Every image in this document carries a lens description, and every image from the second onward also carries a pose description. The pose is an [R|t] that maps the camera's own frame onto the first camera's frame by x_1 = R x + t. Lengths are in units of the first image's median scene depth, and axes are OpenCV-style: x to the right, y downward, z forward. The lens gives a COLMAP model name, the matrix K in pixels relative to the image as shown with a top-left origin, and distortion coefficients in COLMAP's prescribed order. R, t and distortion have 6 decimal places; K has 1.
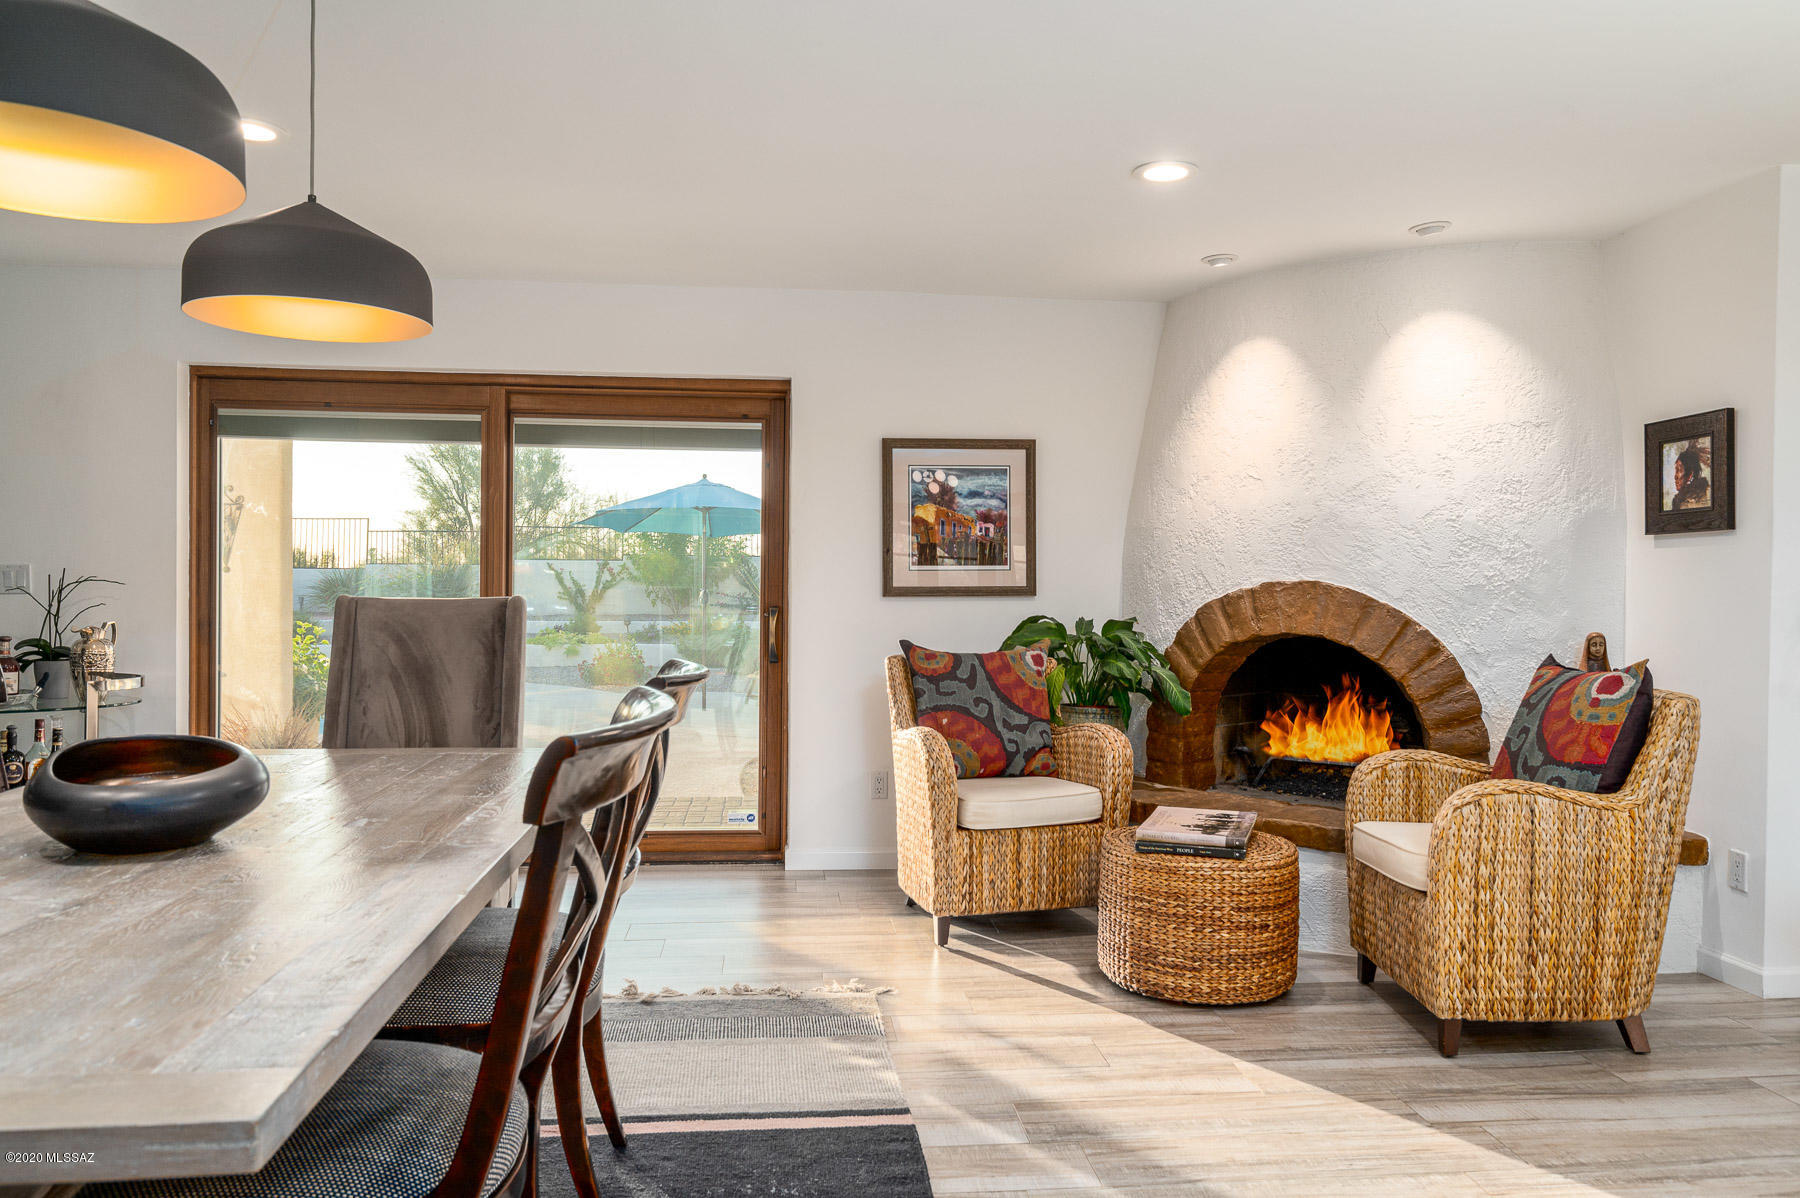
lens RADIAL K [[1245.9, 0, 905.1], [0, 1245.9, 596.5], [0, 0, 1]] dist [-0.004727, -0.001242]
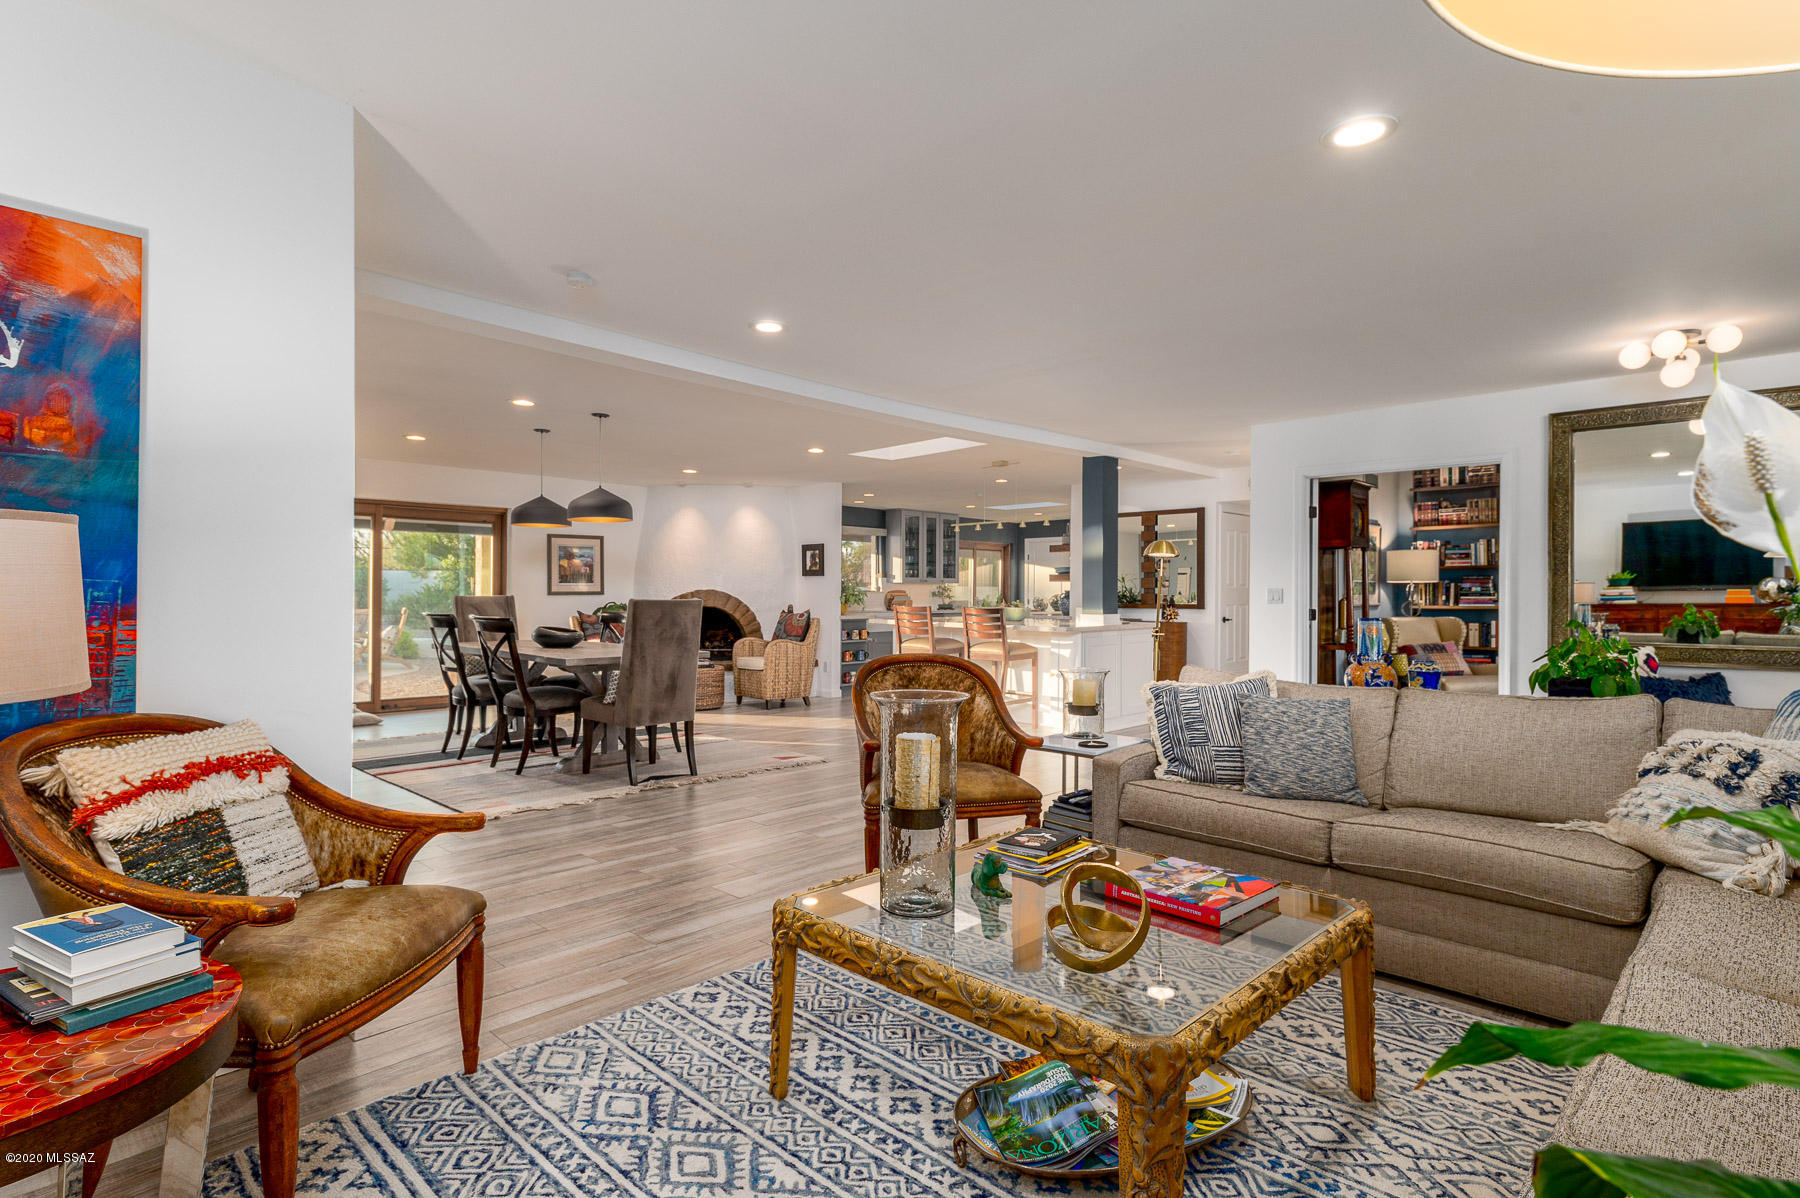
lens RADIAL K [[921.3, 0, 900.7], [0, 921.3, 602.1], [0, 0, 1]] dist [-0.002029, -0.000130]
pose [[0.759199, -0.010561, 0.650772, -0.791716], [0.005965, 0.999939, 0.009268, 0.000865], [-0.650831, -0.003154, 0.759216, -1.032123]]
